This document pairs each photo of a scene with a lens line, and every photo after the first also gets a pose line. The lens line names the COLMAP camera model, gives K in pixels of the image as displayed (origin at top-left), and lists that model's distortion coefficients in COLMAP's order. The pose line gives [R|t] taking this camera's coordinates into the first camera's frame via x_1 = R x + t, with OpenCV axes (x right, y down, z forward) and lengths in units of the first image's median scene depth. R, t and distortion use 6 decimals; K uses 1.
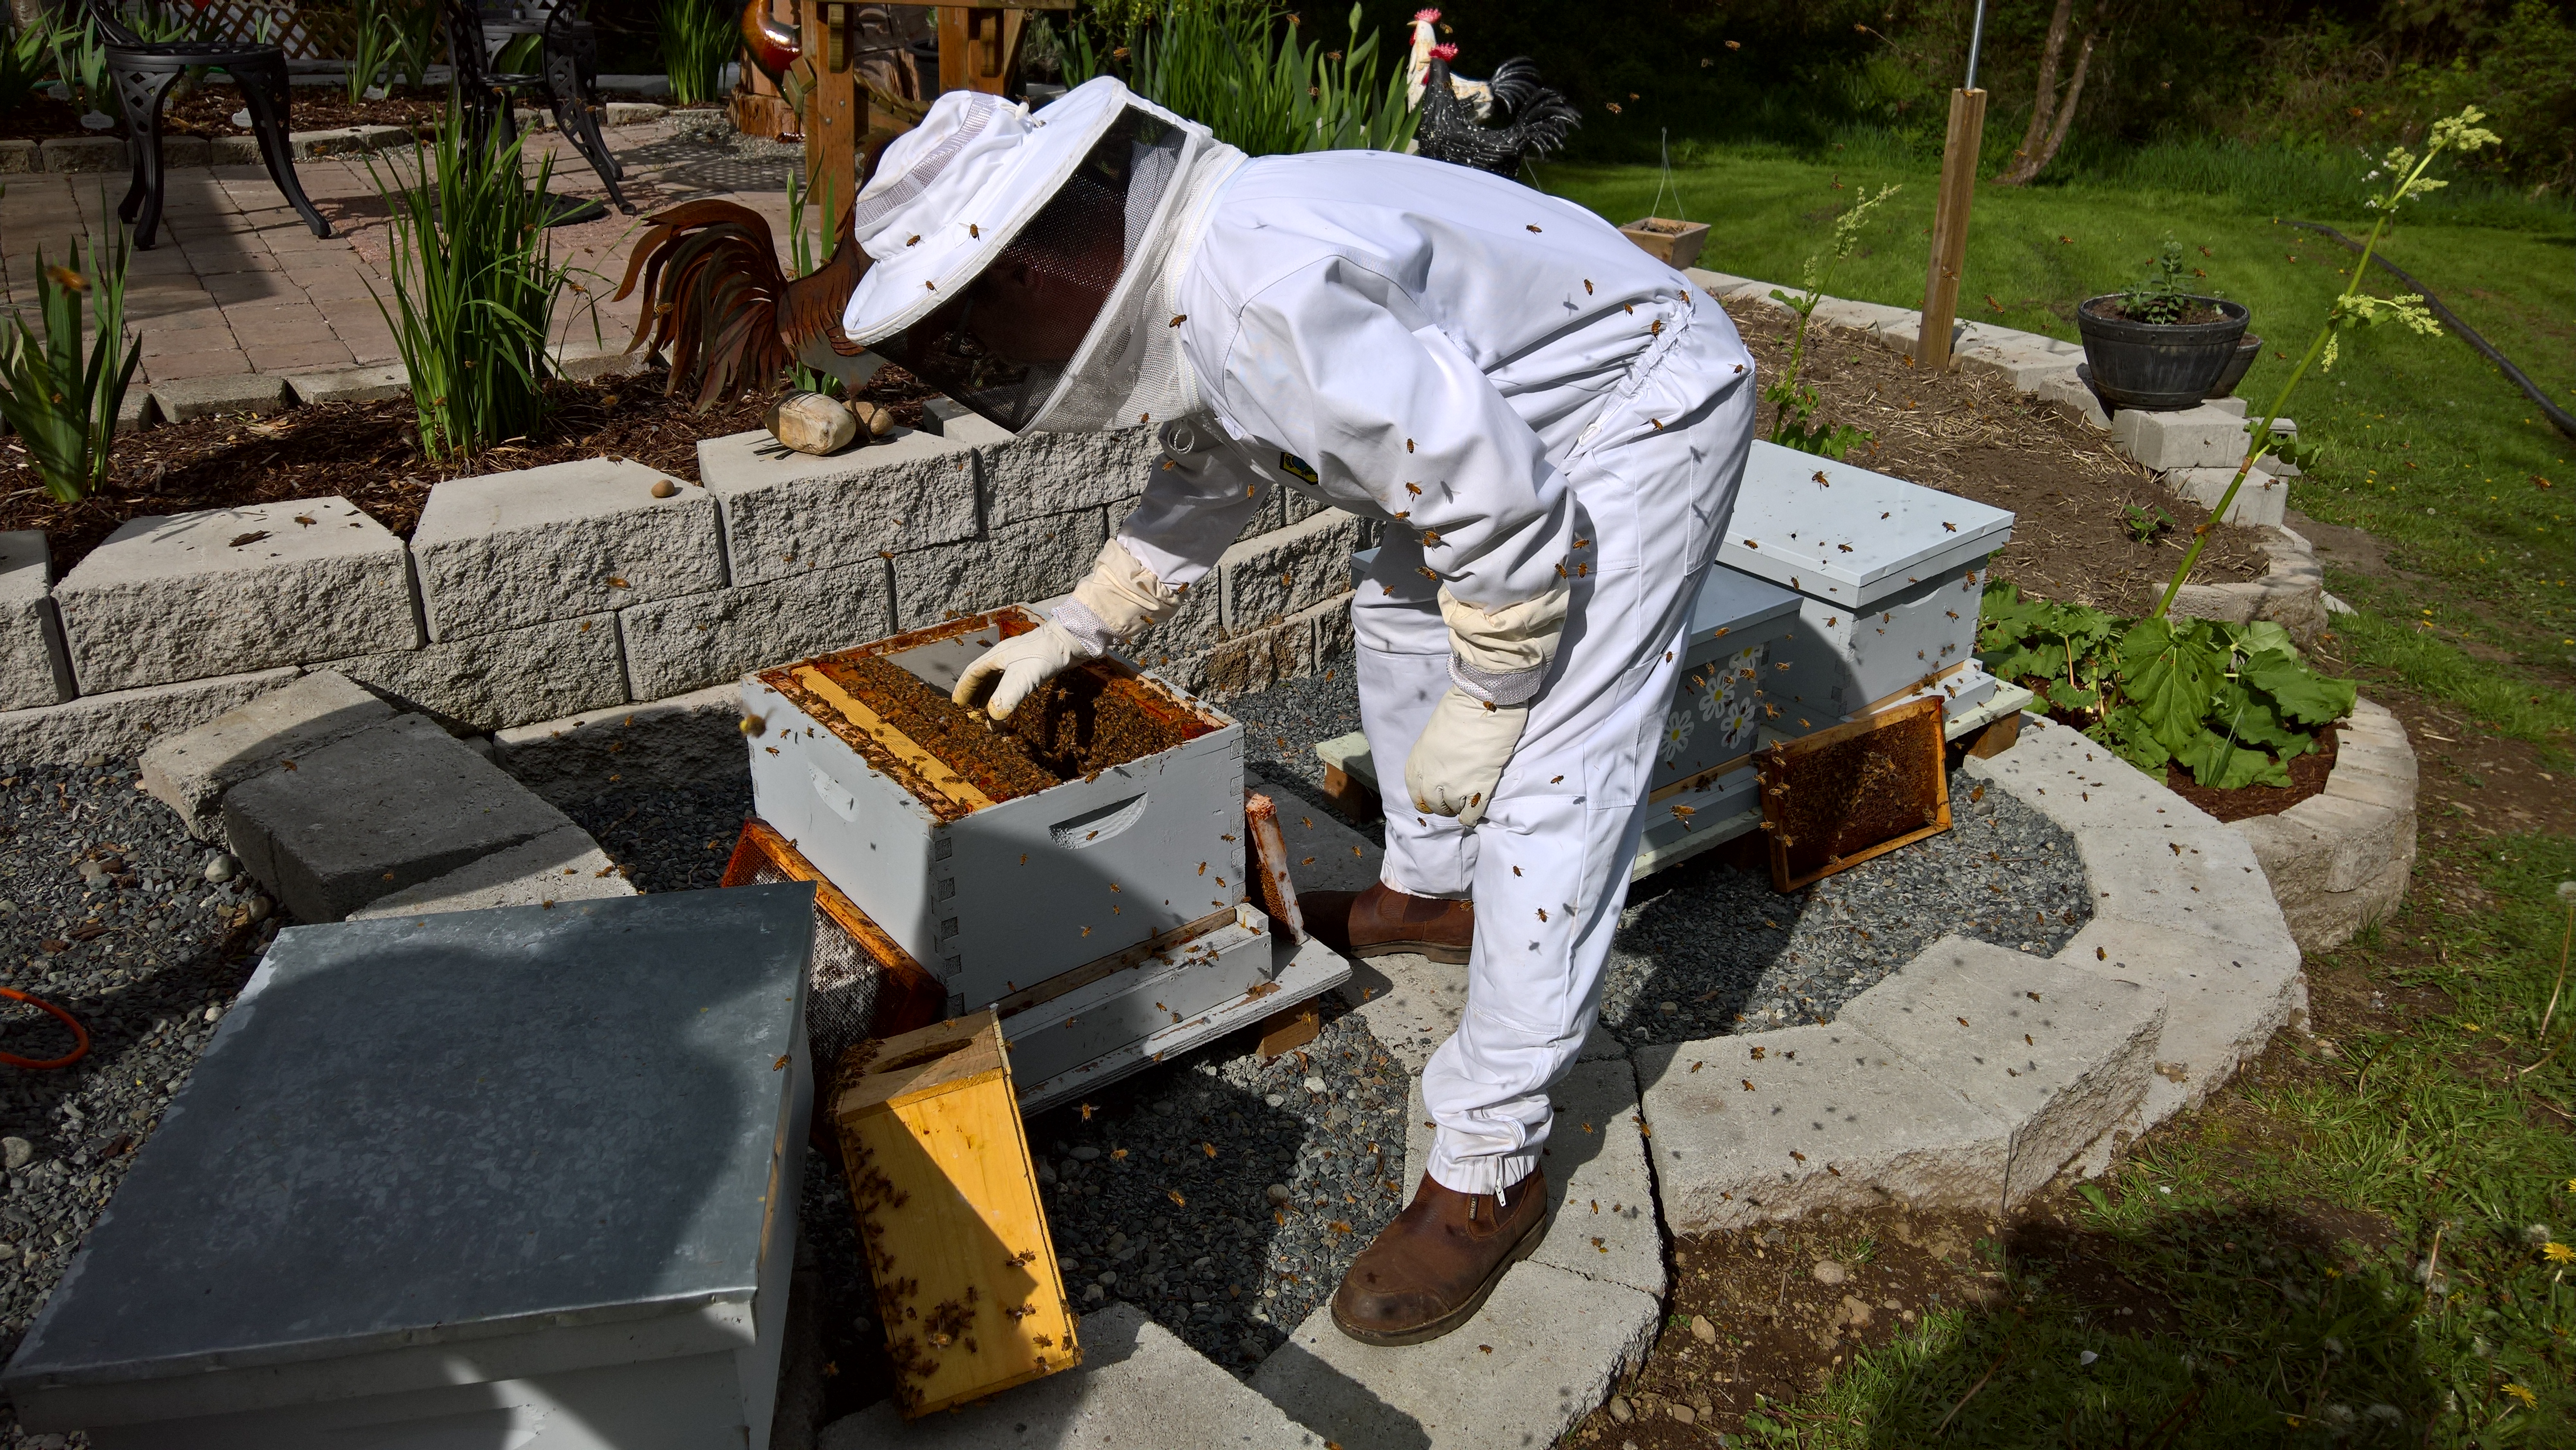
lens RADIAL K [[1947.0, 0, 1276.7], [0, 1947.0, 684.9], [0, 0, 1]] dist [0.086706, -0.149003]
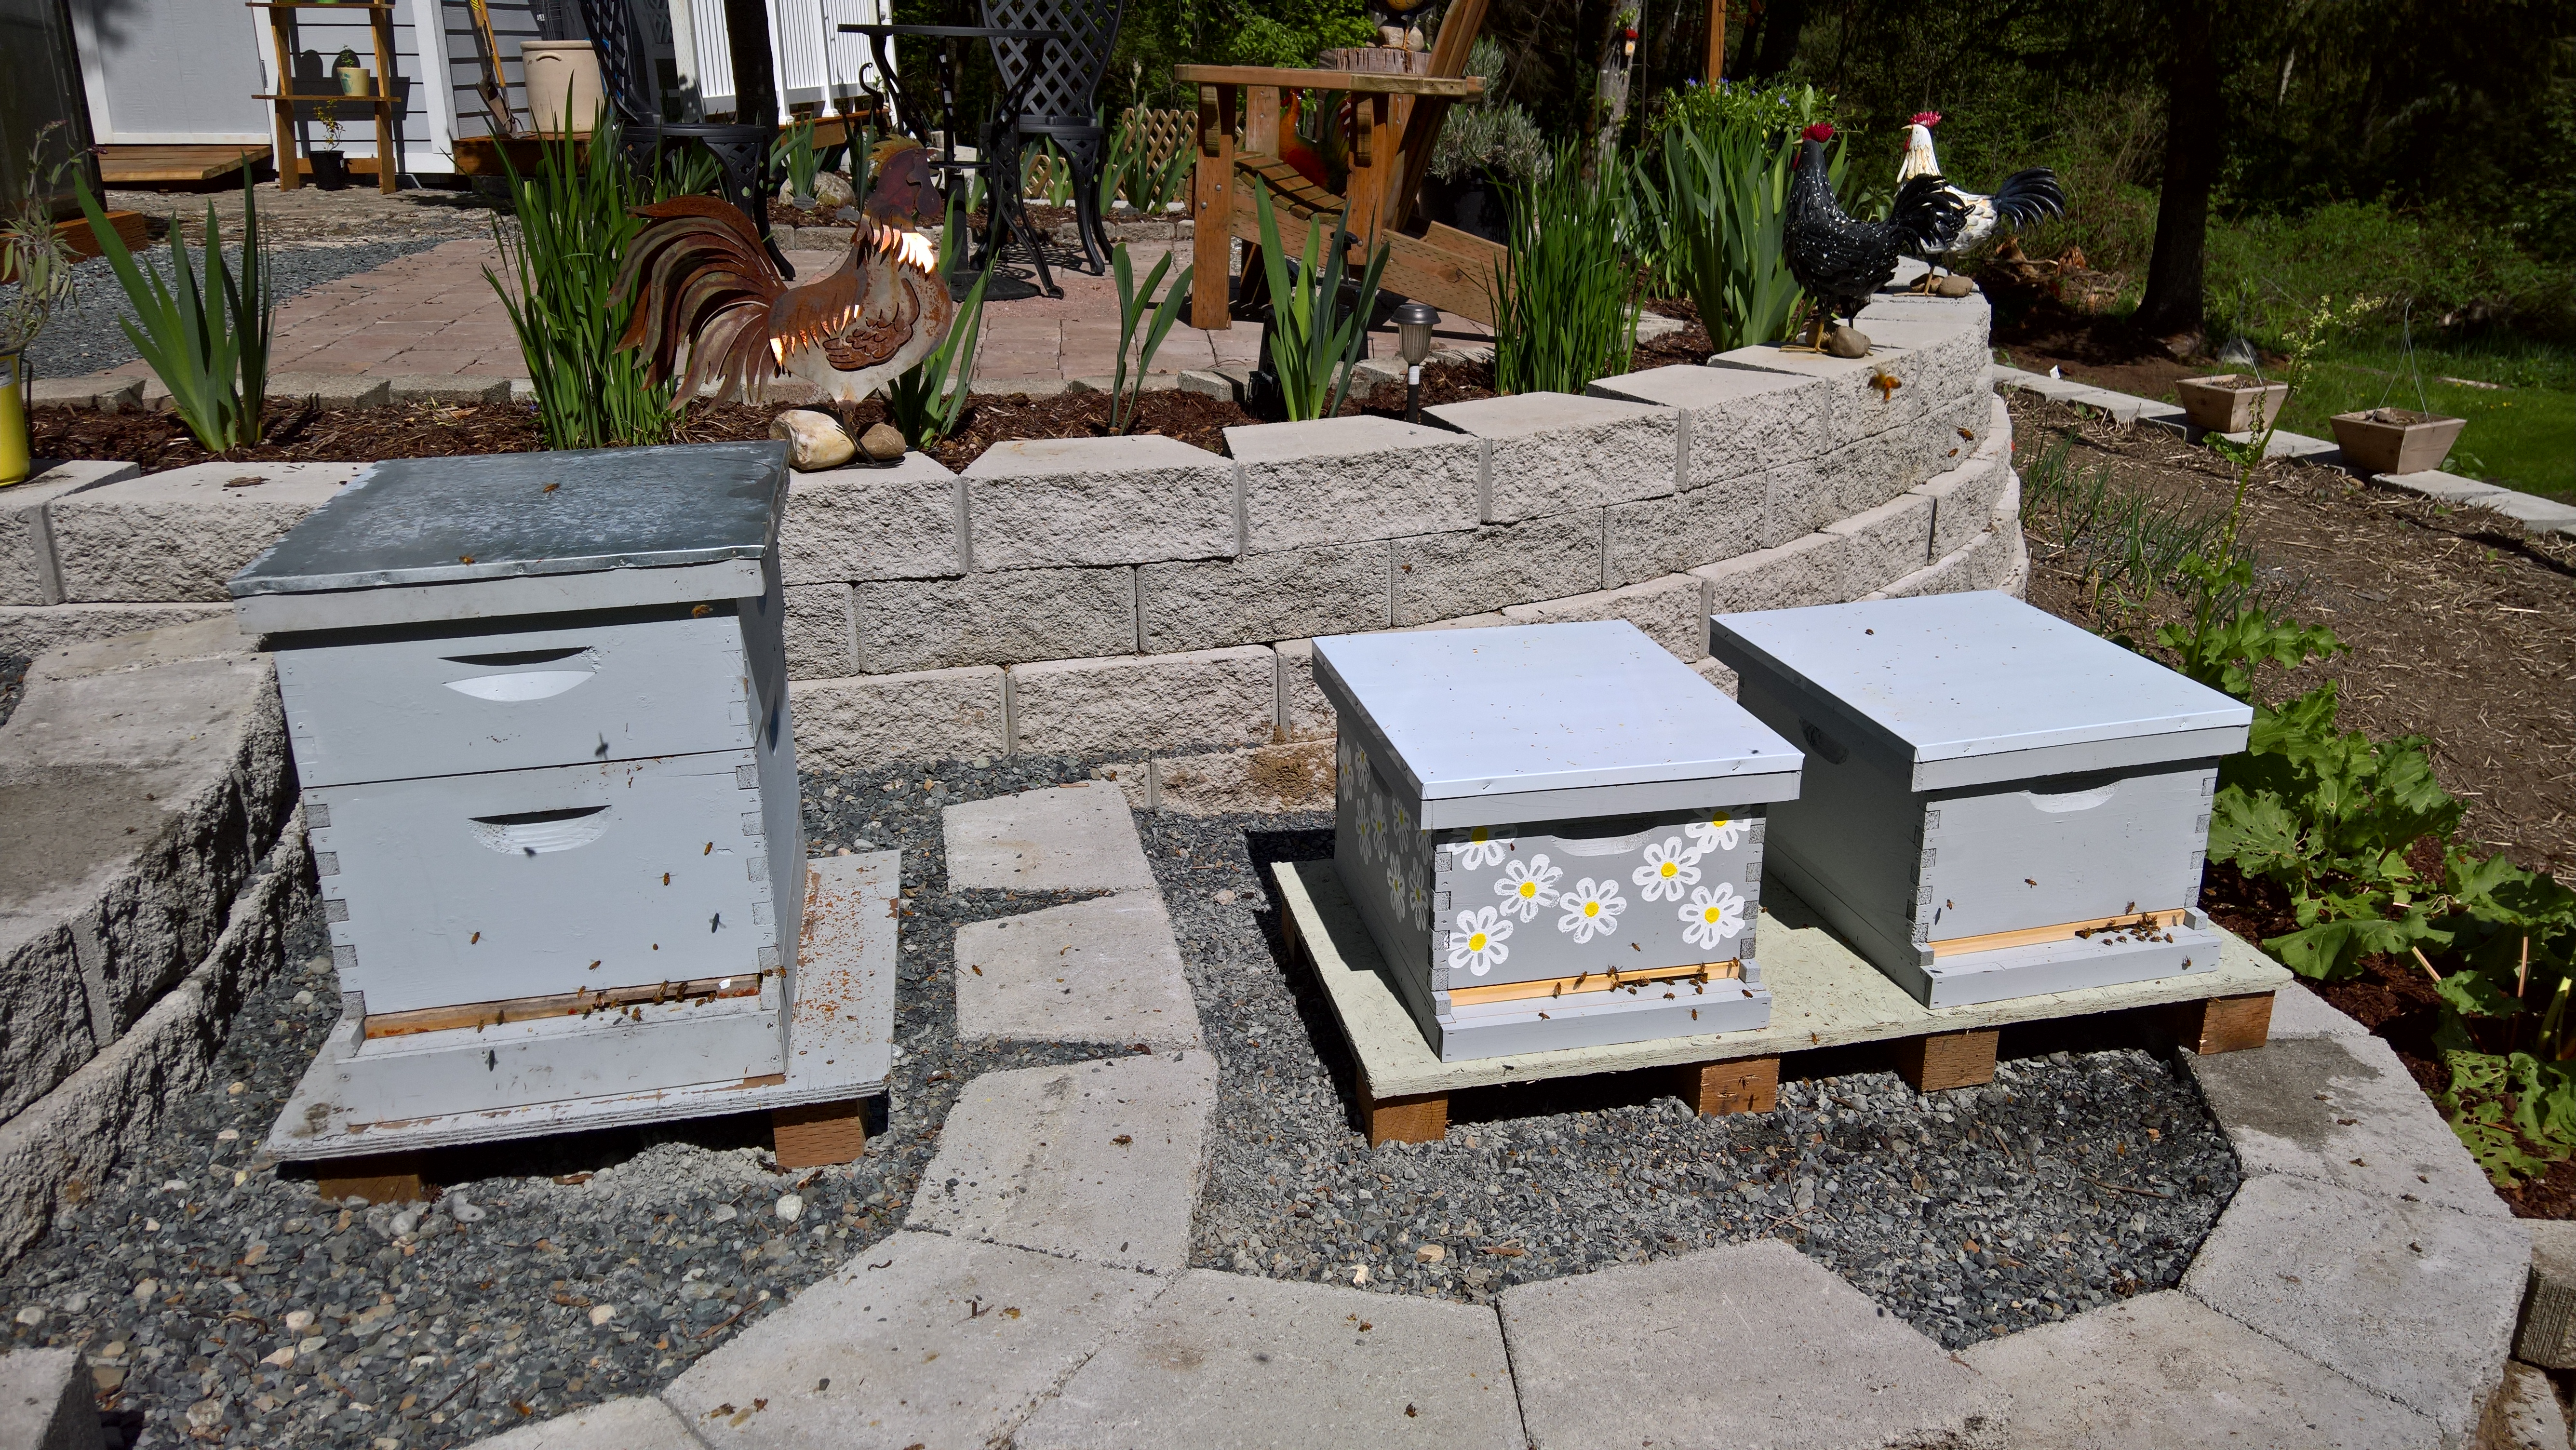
lens RADIAL K [[1947.0, 0, 1276.7], [0, 1947.0, 684.9], [0, 0, 1]] dist [0.086706, -0.149003]
pose [[0.897853, 0.124124, -0.422437, 0.391668], [-0.165743, 0.984148, -0.063104, 0.007561], [0.407908, 0.126674, 0.904193, 0.246226]]
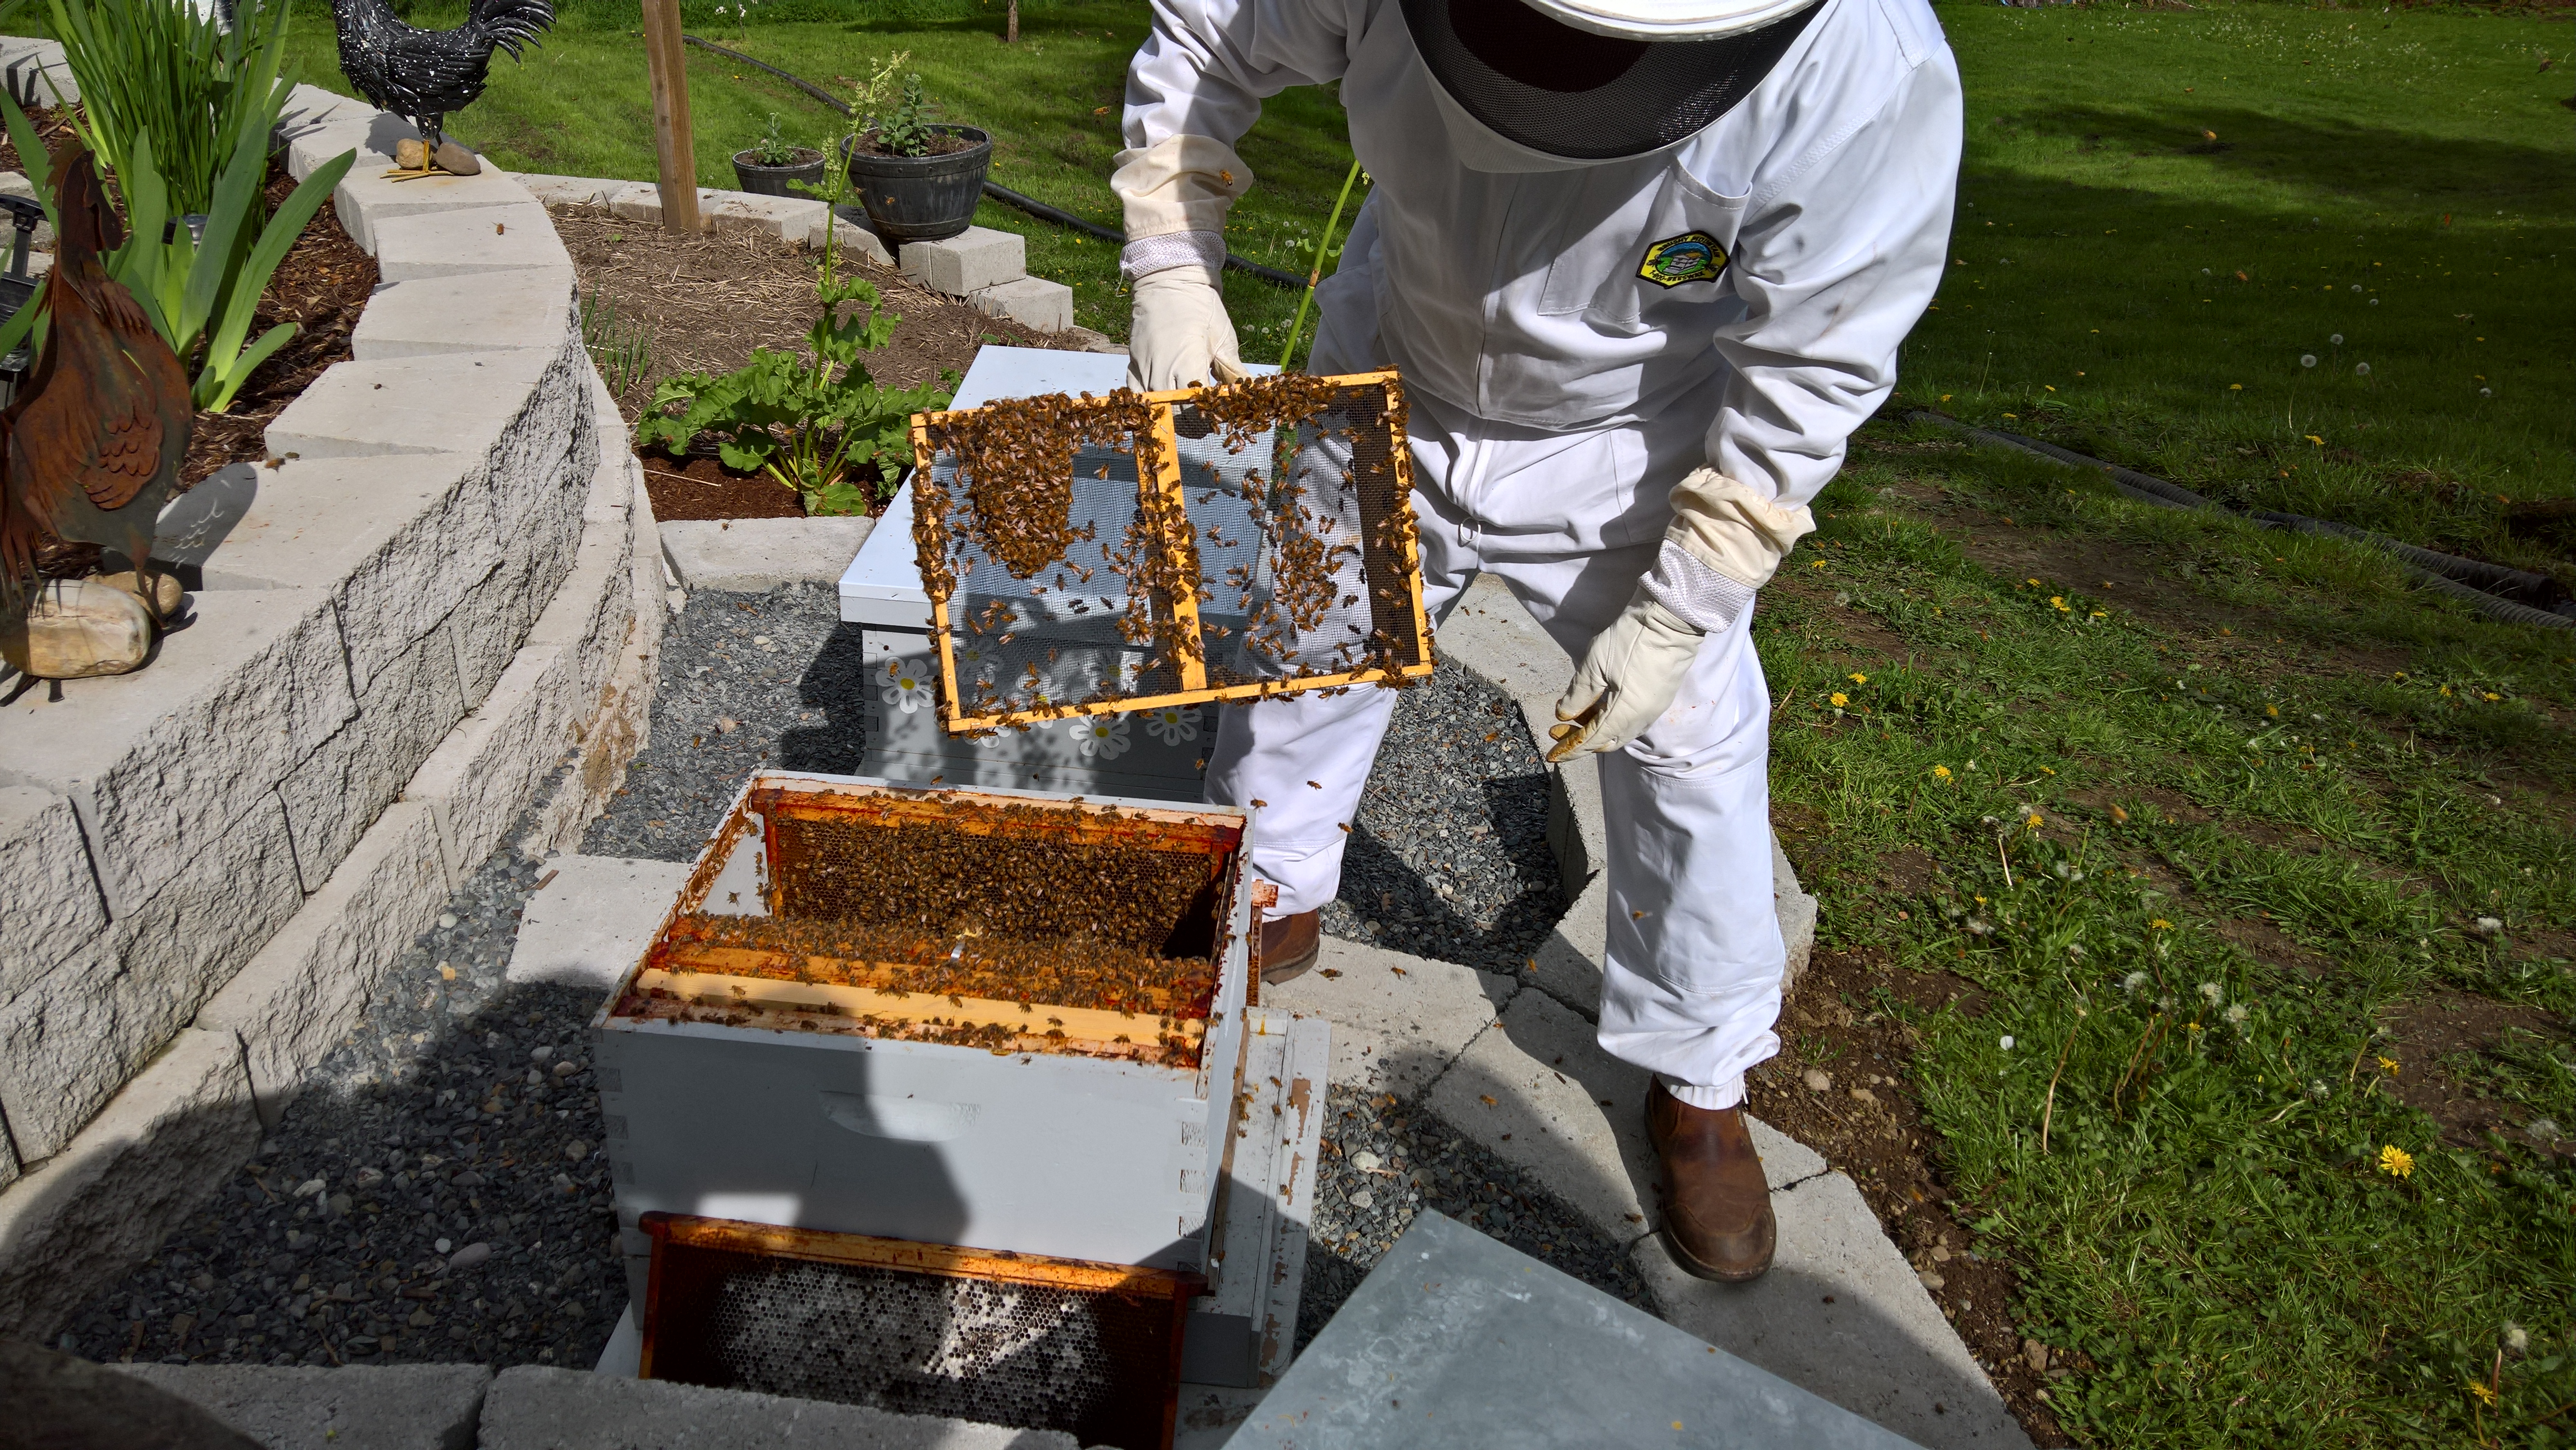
lens RADIAL K [[1906.8, 0, 1288.0], [0, 1906.8, 725.0], [0, 0, 1]] dist [0.046684, -0.052012]
pose [[0.681562, -0.337772, 0.649141, -0.386356], [0.266523, 0.940746, 0.209671, -0.132147], [-0.681498, 0.030107, 0.731201, 0.299837]]
